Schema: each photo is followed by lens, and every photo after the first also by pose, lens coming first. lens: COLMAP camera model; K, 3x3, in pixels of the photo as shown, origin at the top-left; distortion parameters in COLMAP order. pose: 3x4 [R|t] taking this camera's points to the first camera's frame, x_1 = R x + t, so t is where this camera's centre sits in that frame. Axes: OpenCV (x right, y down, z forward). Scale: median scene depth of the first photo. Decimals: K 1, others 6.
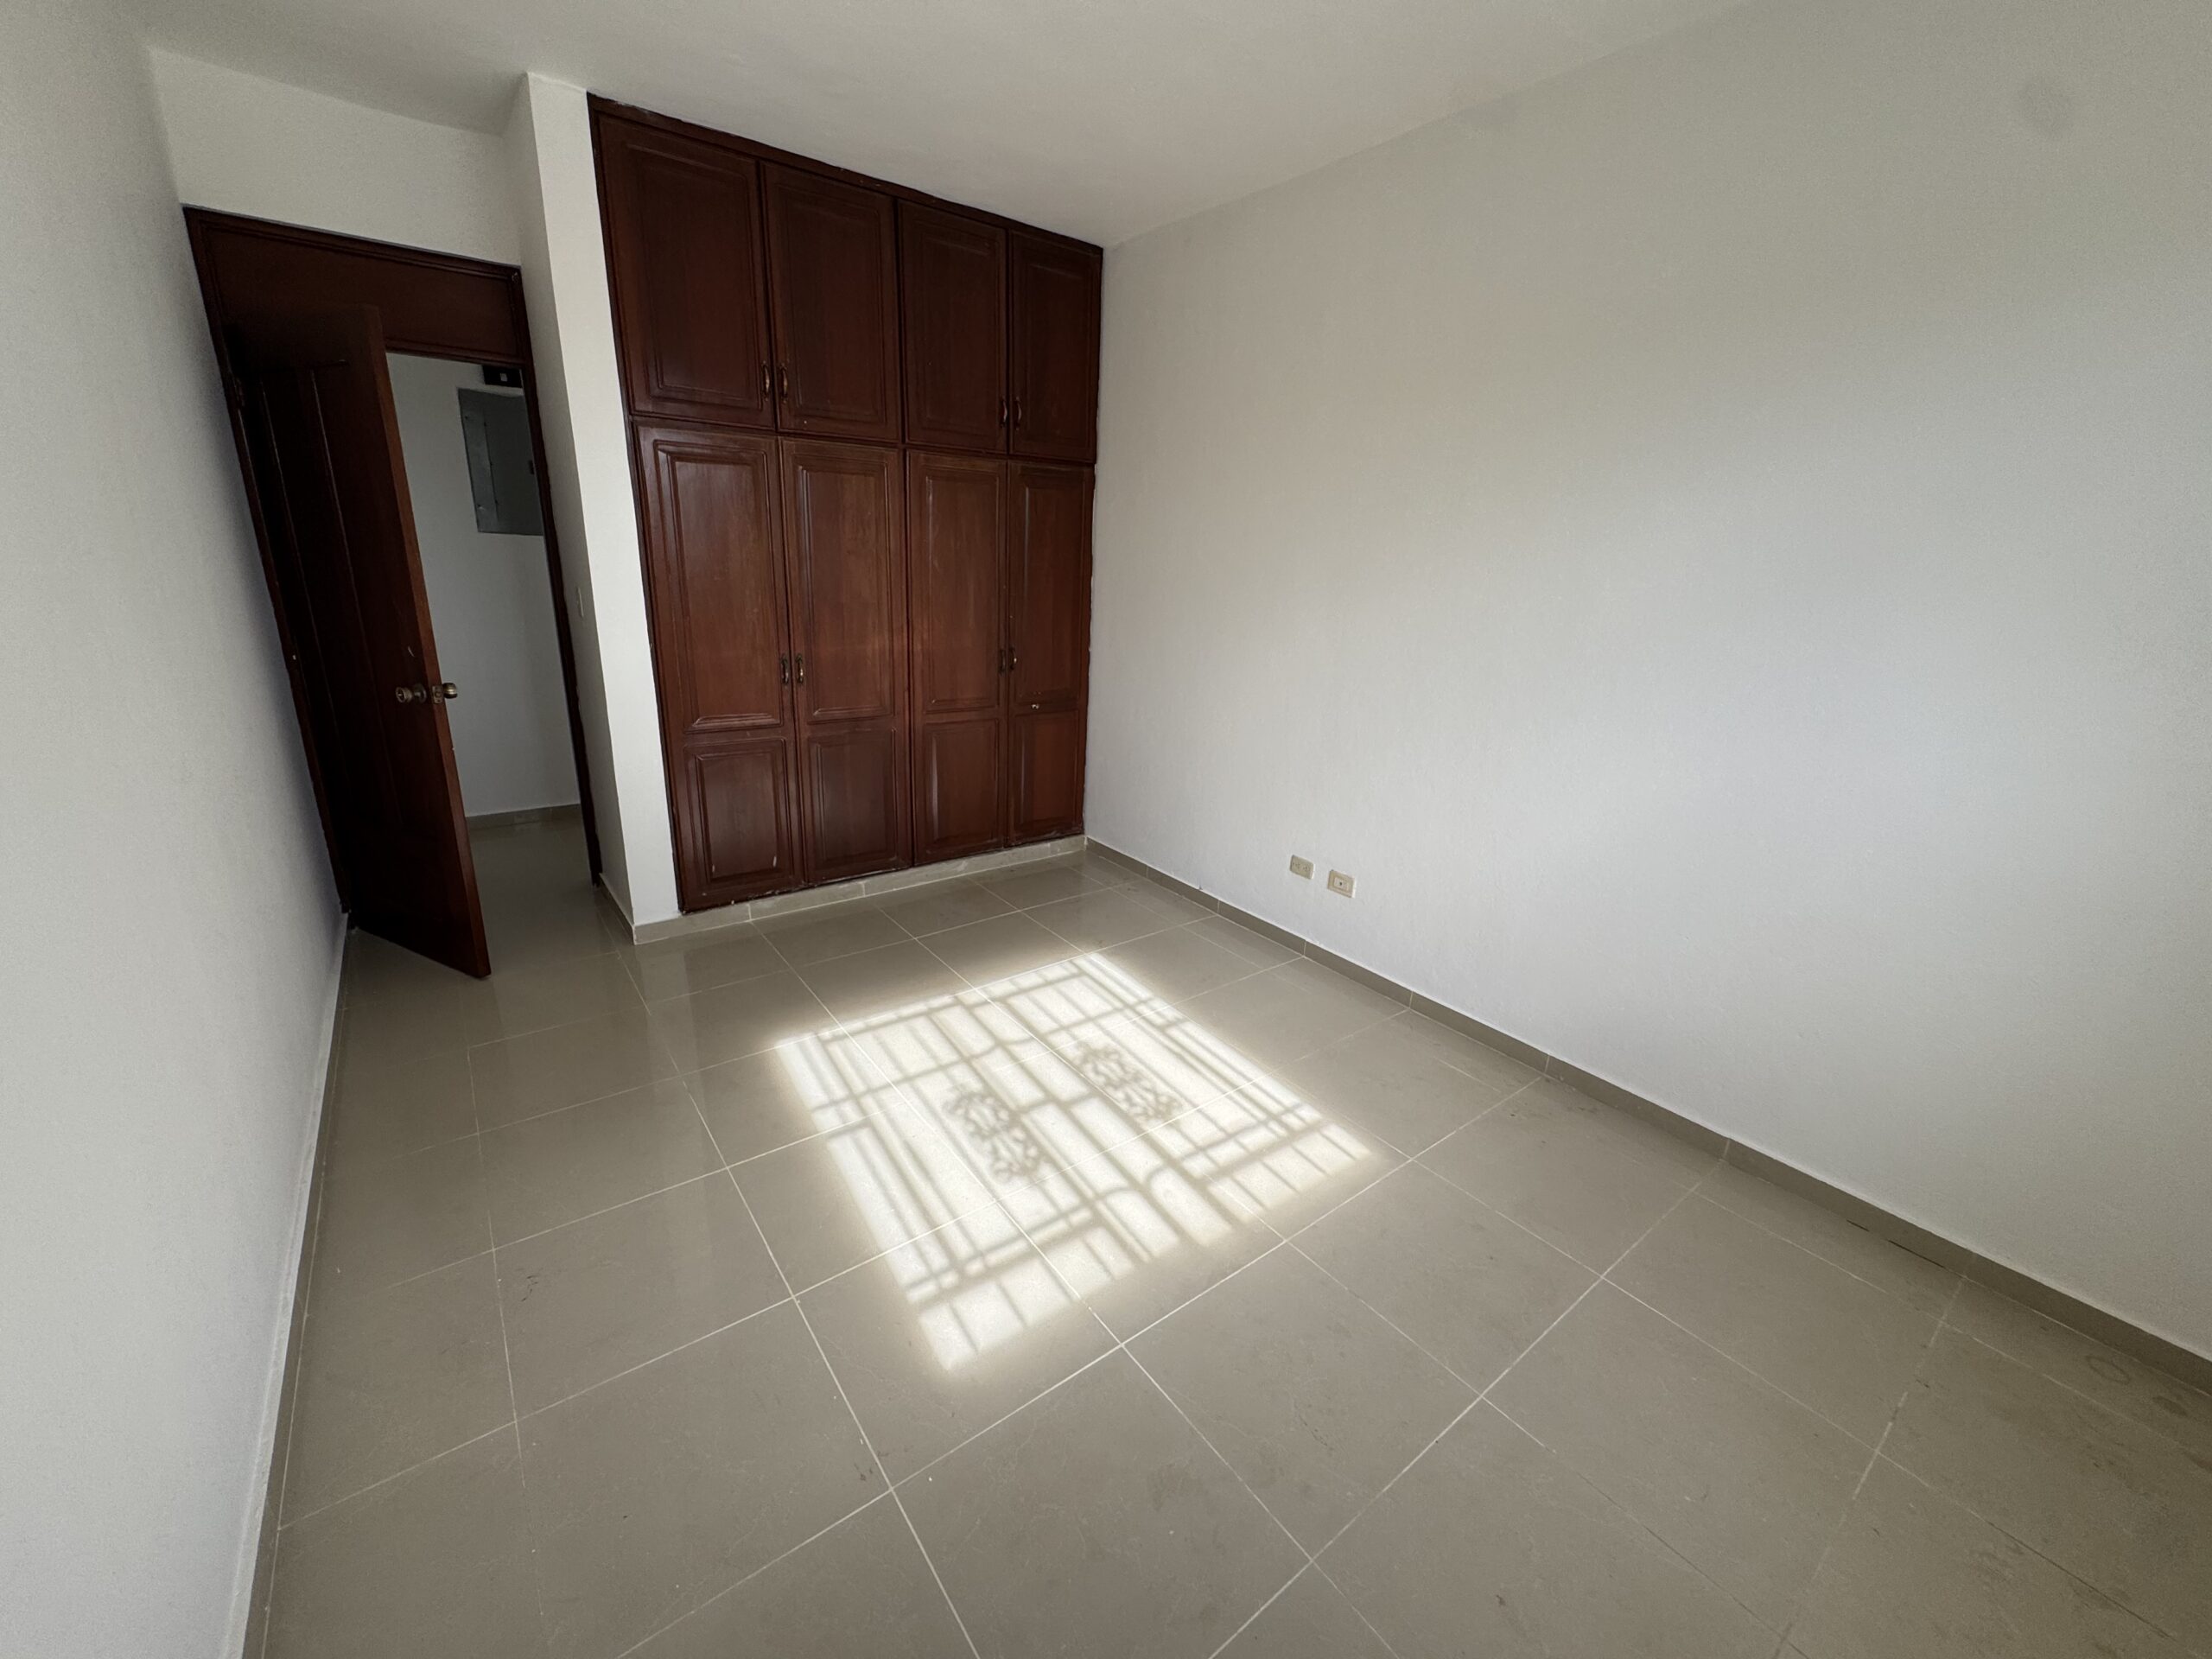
lens RADIAL K [[899.7, 0, 1107.0], [0, 899.7, 825.2], [0, 0, 1]] dist [-0.004257, 0.000634]
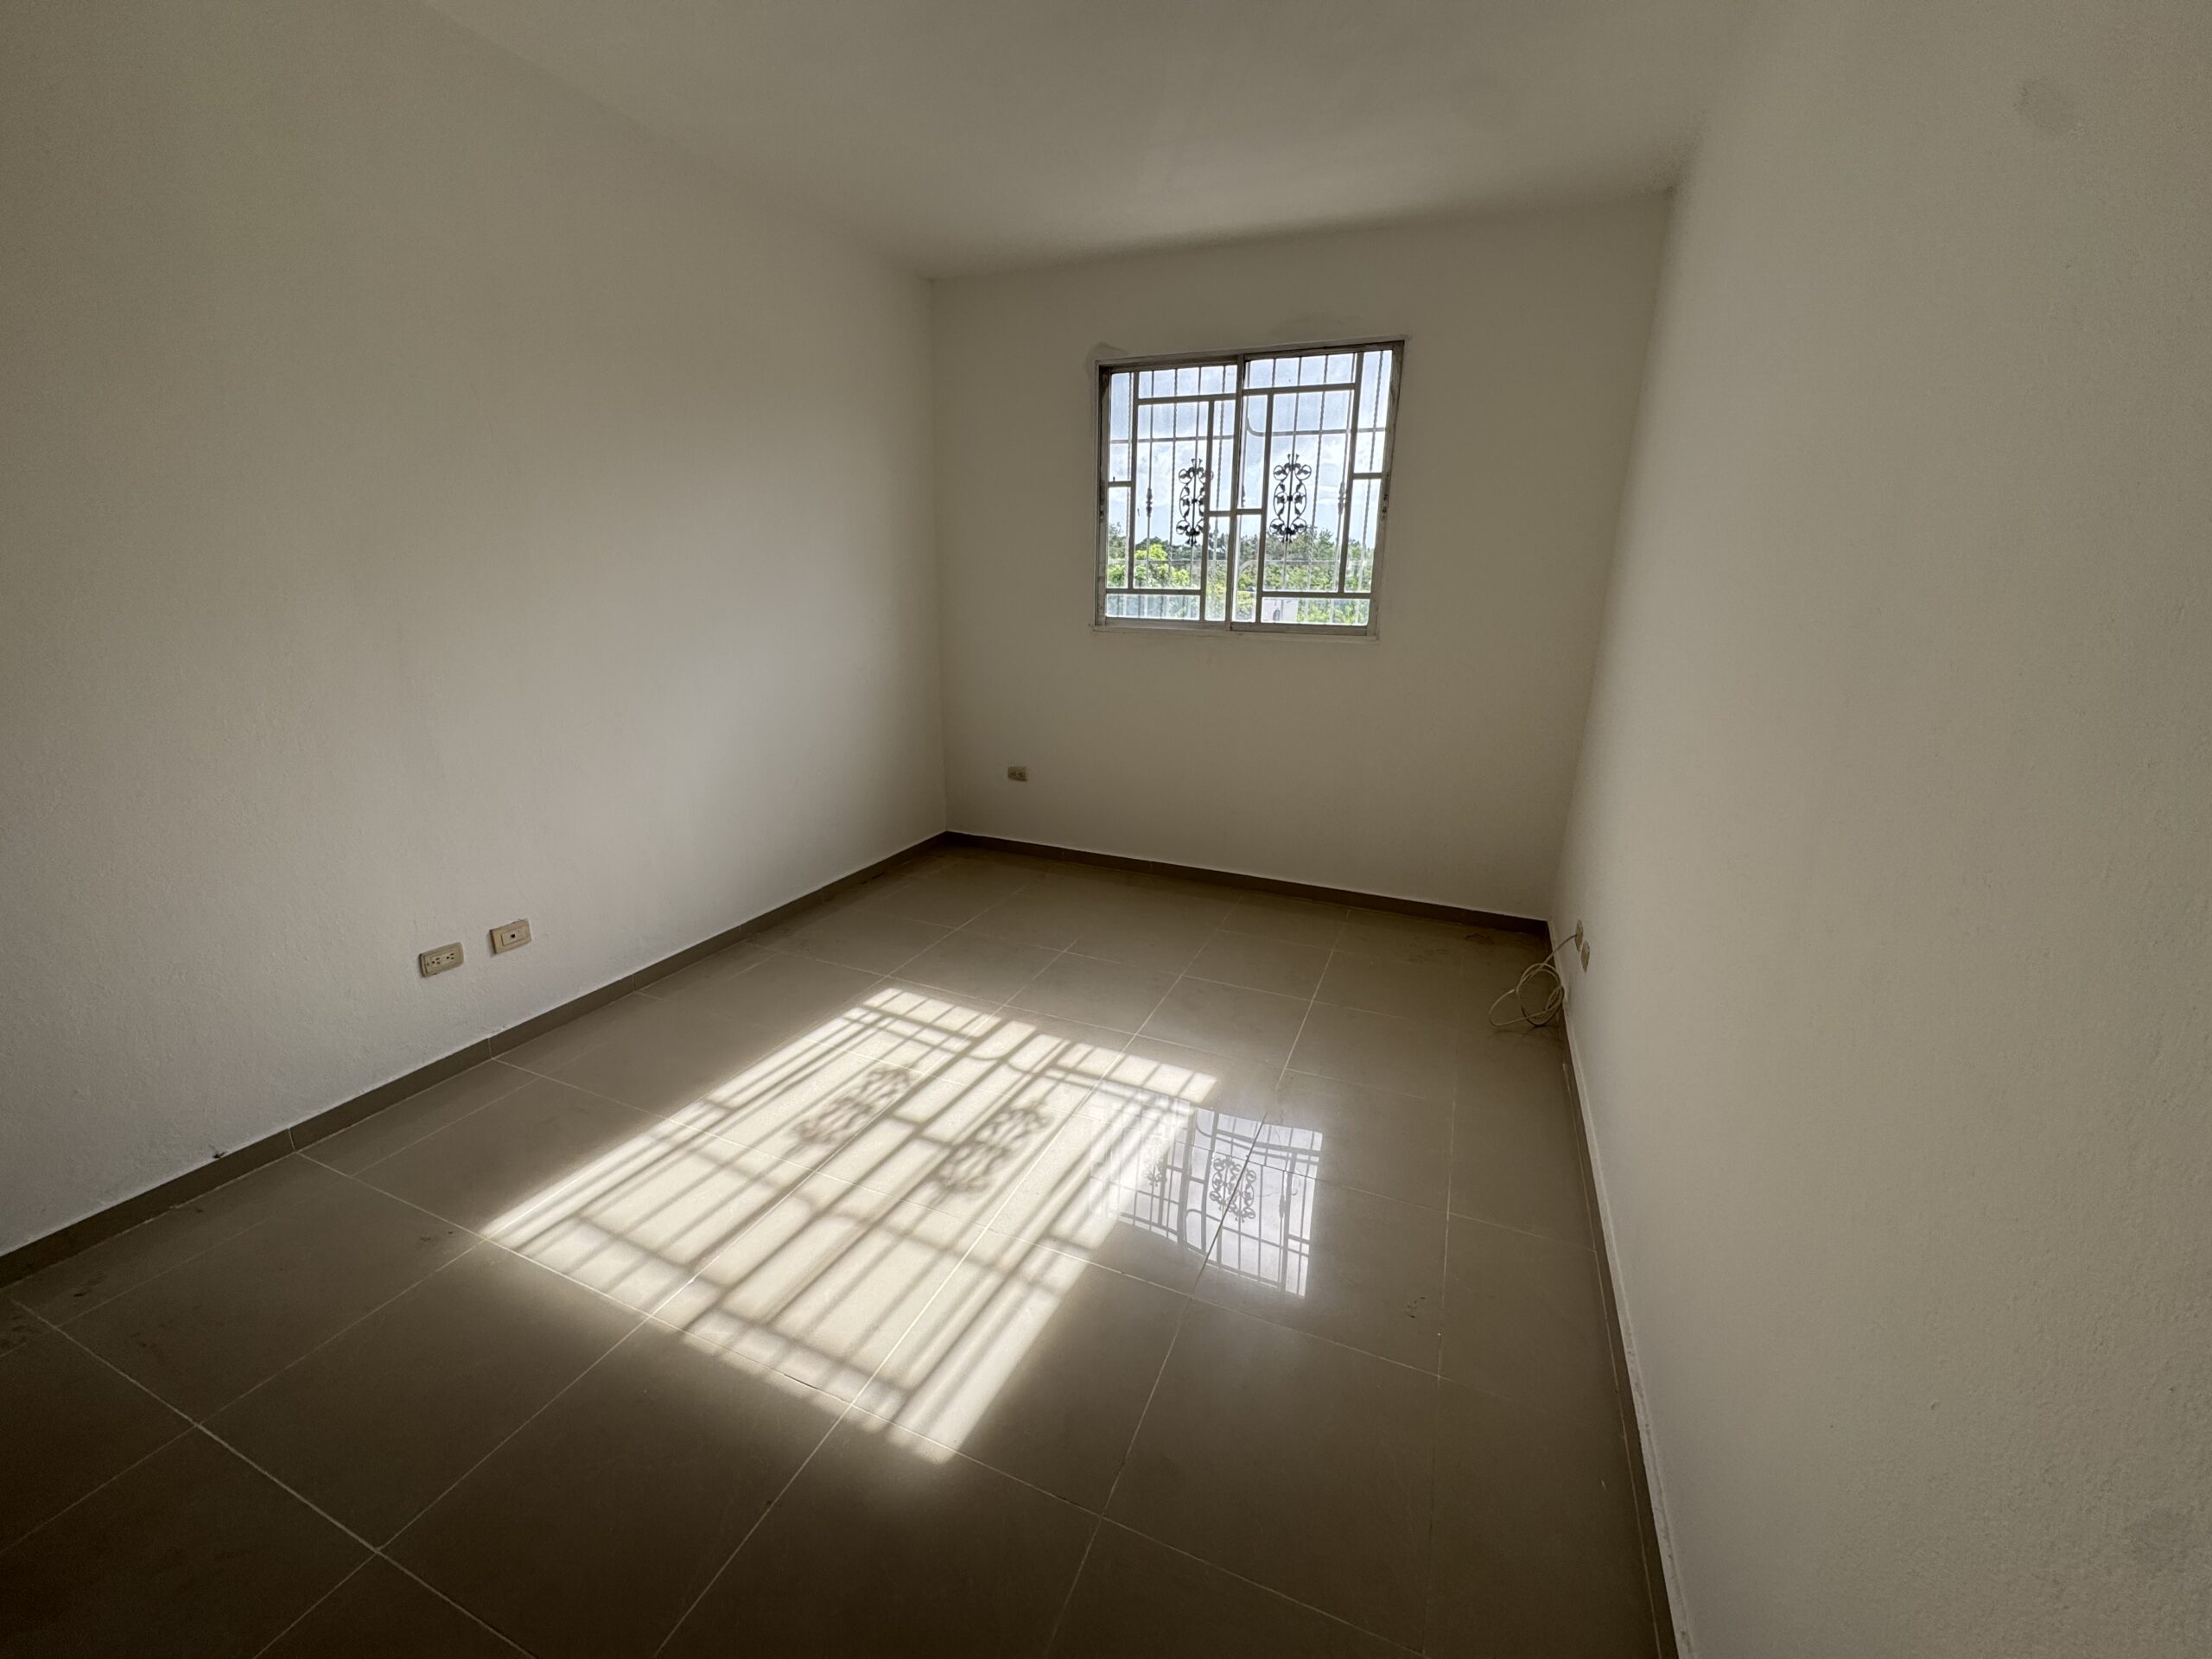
lens RADIAL K [[899.7, 0, 1109.2], [0, 899.7, 838.7], [0, 0, 1]] dist [-0.004257, 0.000634]
pose [[-0.521594, -0.287606, 0.803257, -0.801173], [0.207090, 0.870640, 0.446206, -0.324635], [-0.827679, 0.399085, -0.394560, 1.054343]]
